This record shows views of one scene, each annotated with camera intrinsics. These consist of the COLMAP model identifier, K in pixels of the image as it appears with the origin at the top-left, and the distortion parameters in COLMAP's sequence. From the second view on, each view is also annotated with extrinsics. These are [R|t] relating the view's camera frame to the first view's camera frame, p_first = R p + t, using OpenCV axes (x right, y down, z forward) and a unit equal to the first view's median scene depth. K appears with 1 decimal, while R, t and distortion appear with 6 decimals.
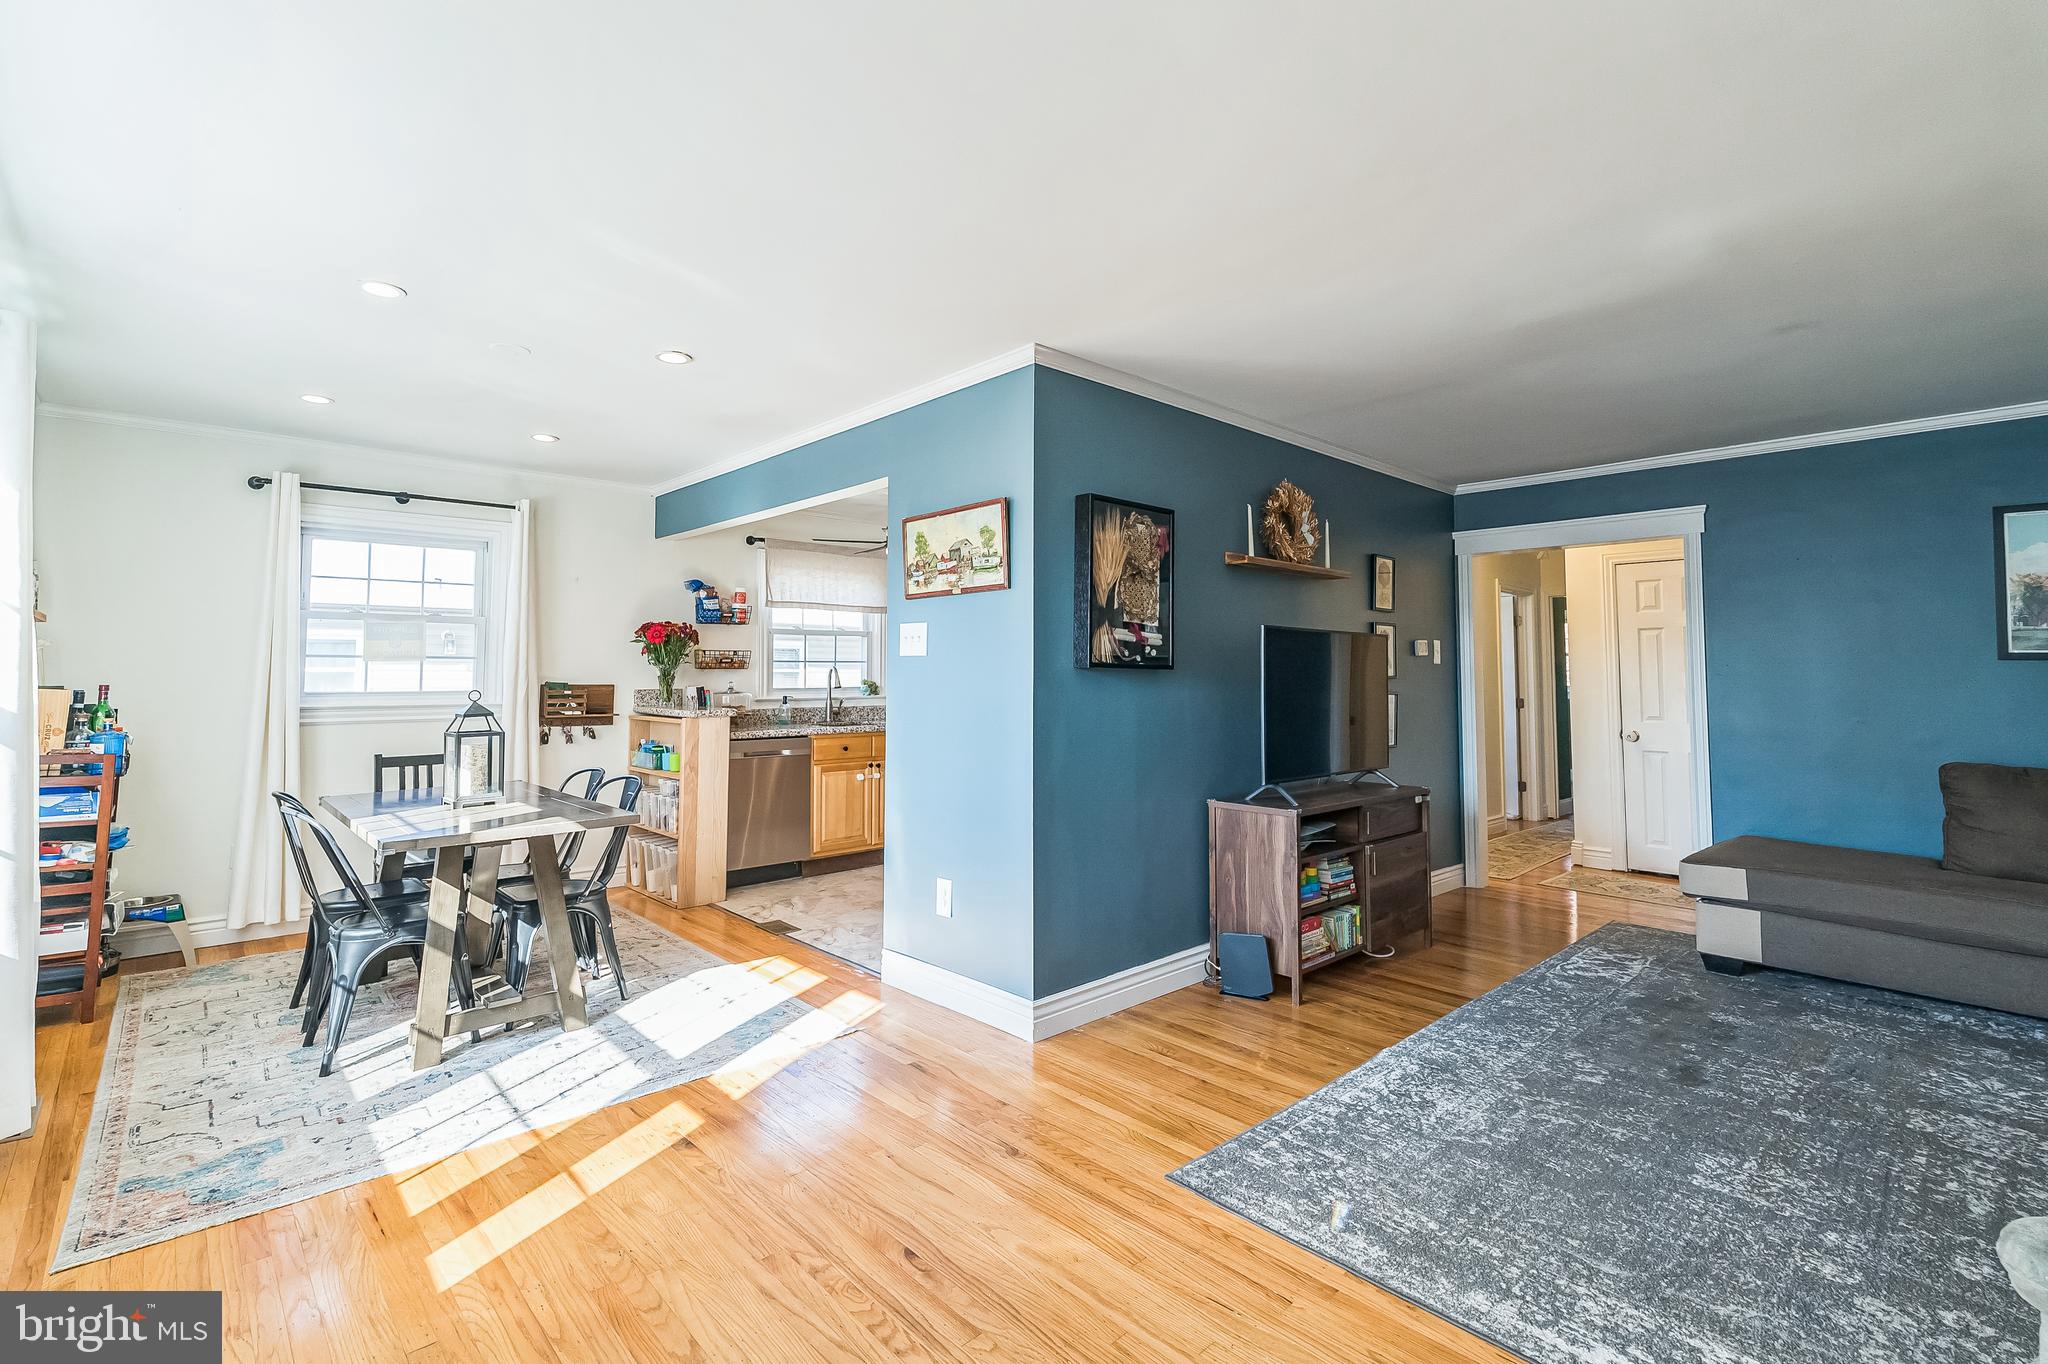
lens RADIAL K [[913.9, 0, 1028.8], [0, 913.9, 625.3], [0, 0, 1]] dist [-0.004446, -0.000243]
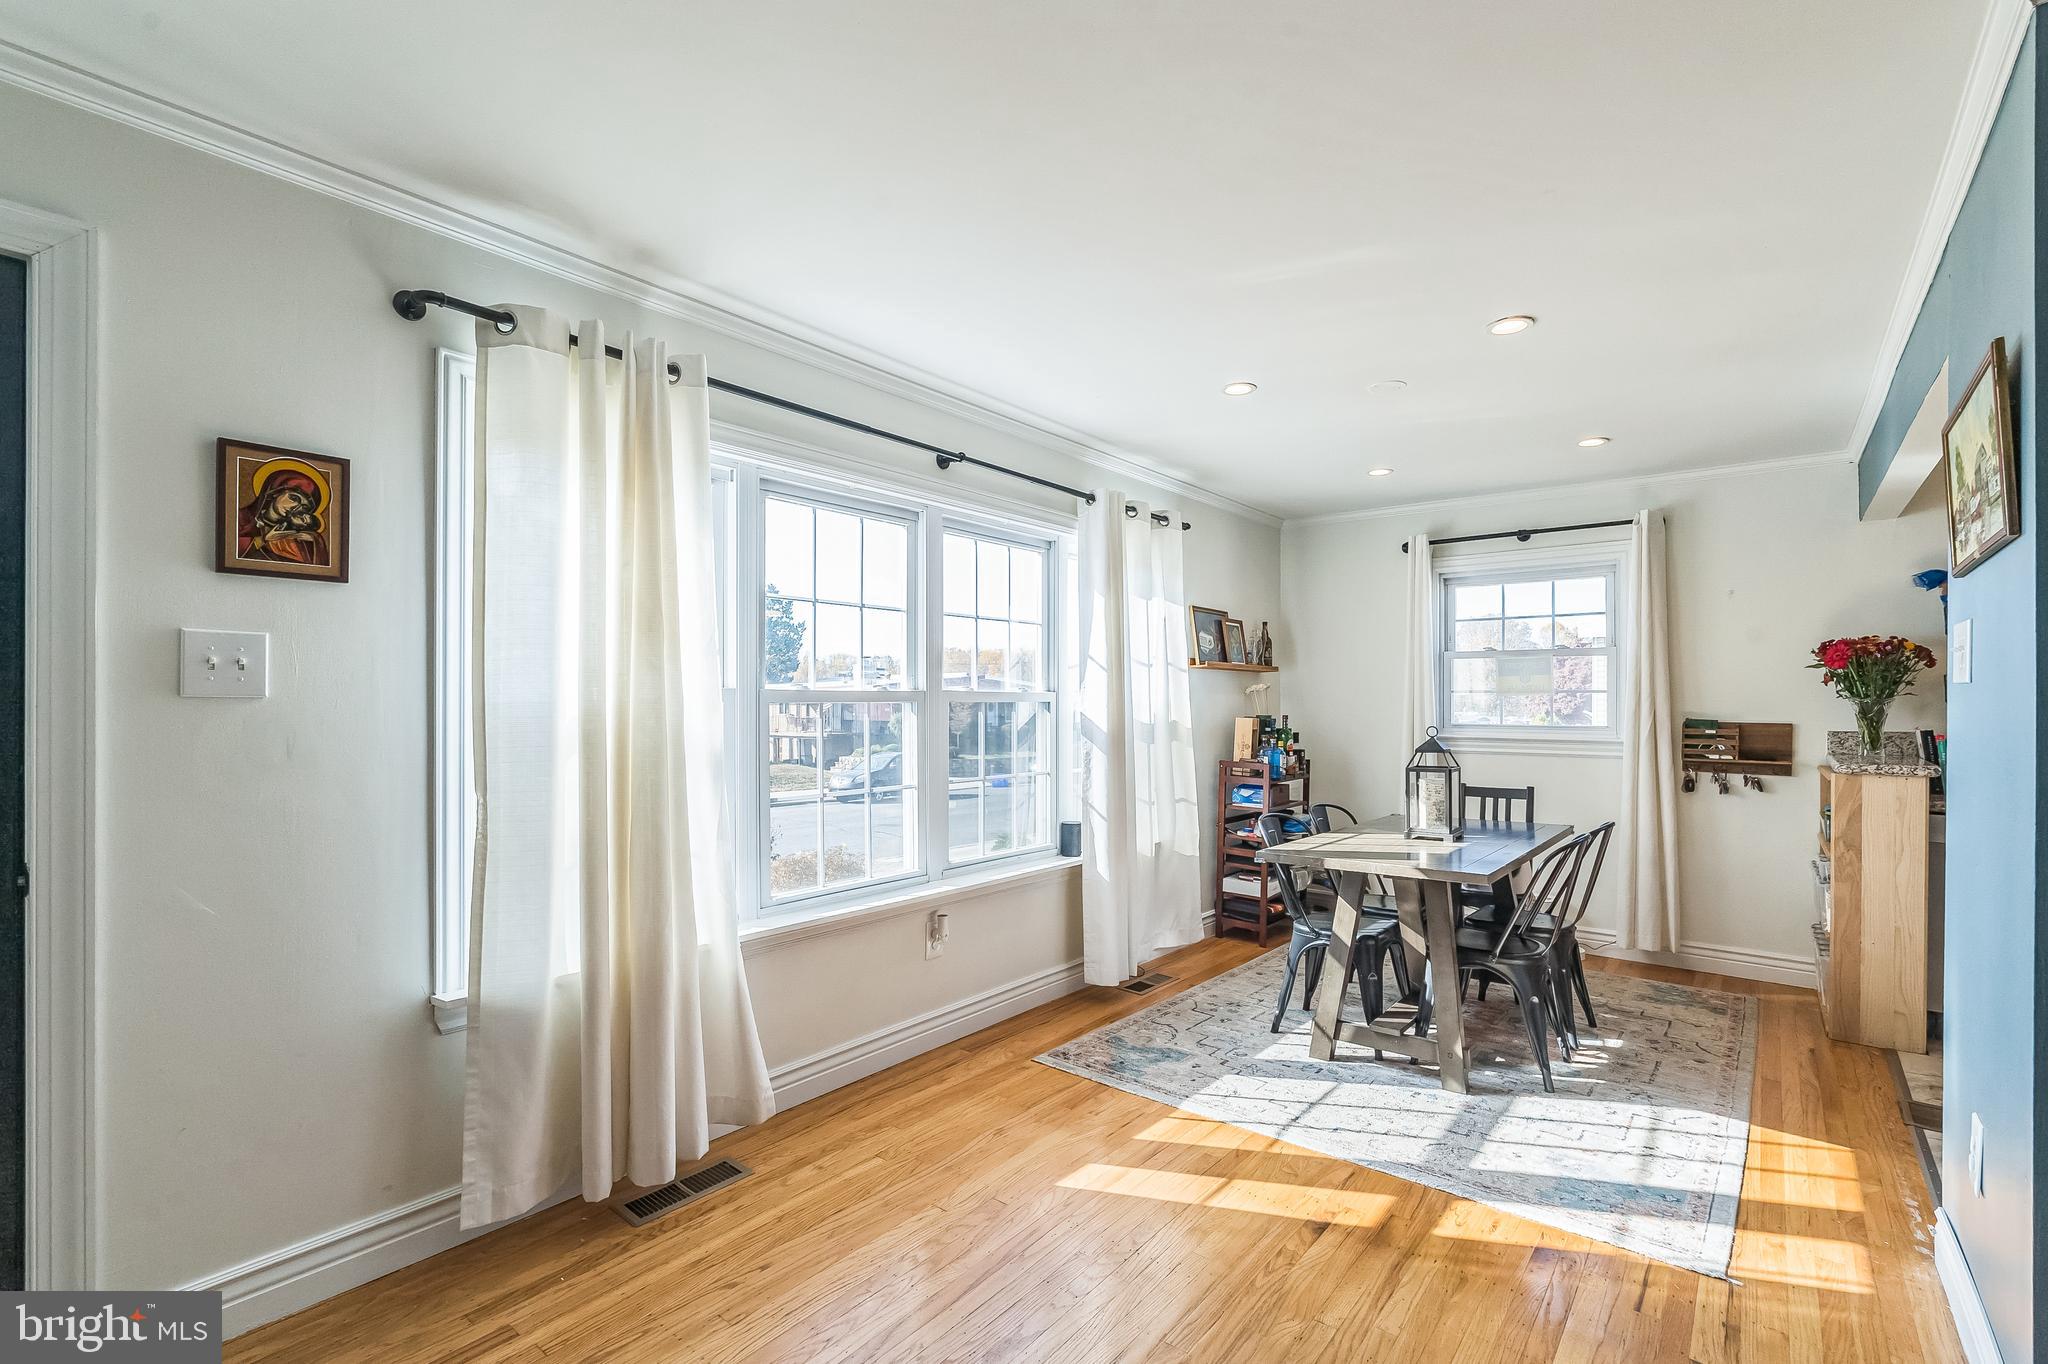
lens RADIAL K [[913.9, 0, 1024.6], [0, 913.9, 699.6], [0, 0, 1]] dist [-0.004446, -0.000243]
pose [[0.135971, 0.000348, -0.990713, 0.315060], [0.049488, 0.998749, 0.007143, 0.011278], [0.989476, -0.050000, 0.135784, 0.391237]]
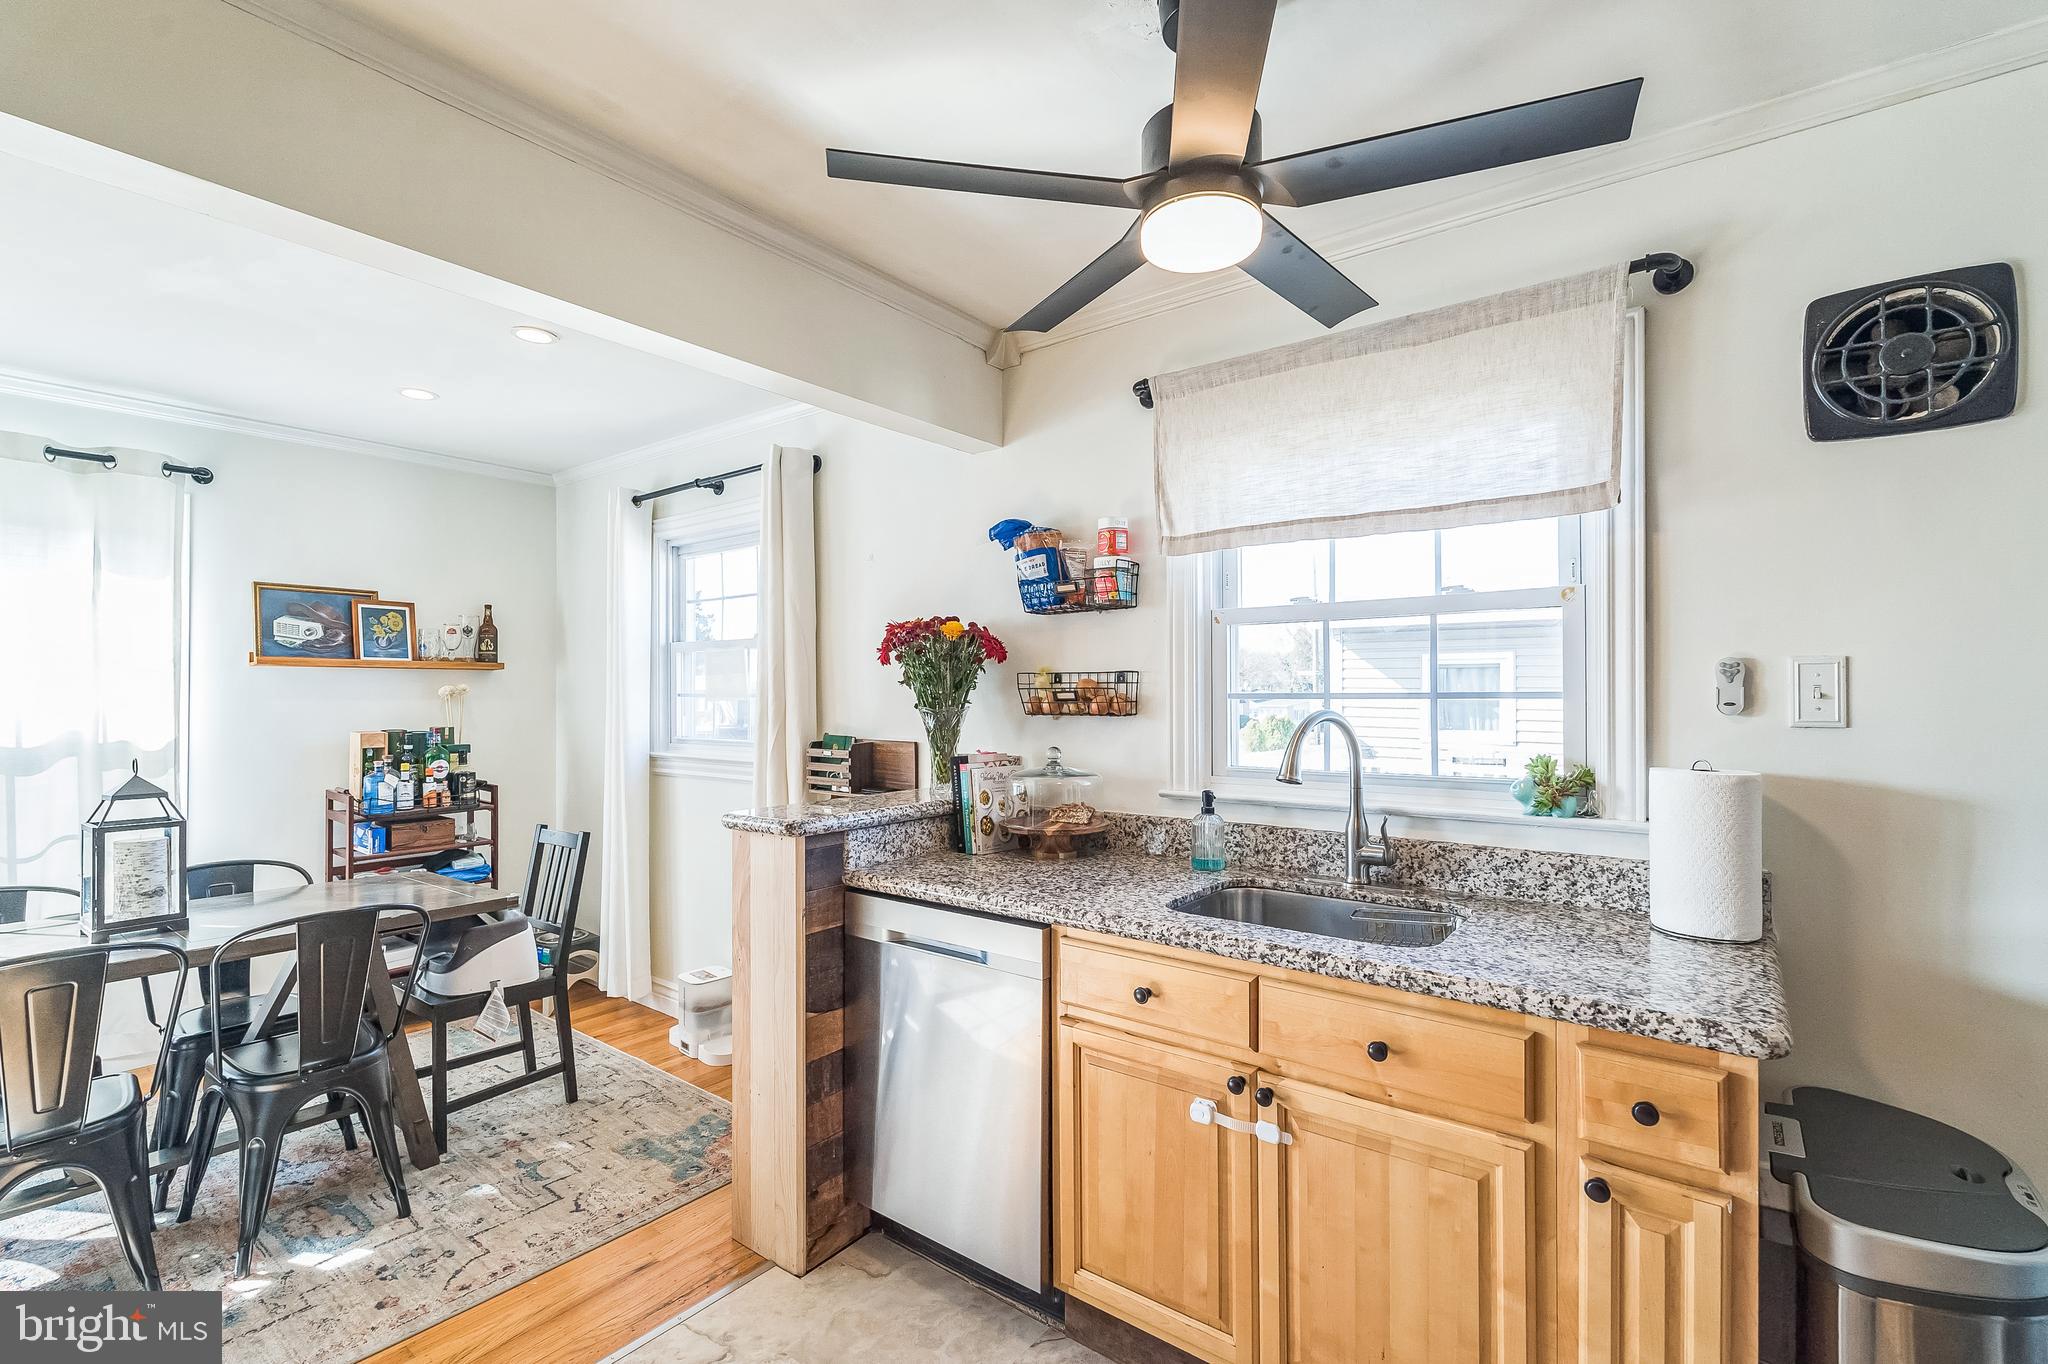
lens RADIAL K [[913.9, 0, 1020.3], [0, 913.9, 680.8], [0, 0, 1]] dist [-0.004446, -0.000243]
pose [[0.156917, -0.012020, -0.987539, 0.131434], [0.055530, 0.998451, -0.003329, 0.050838], [0.986049, -0.054316, 0.157342, 1.445352]]
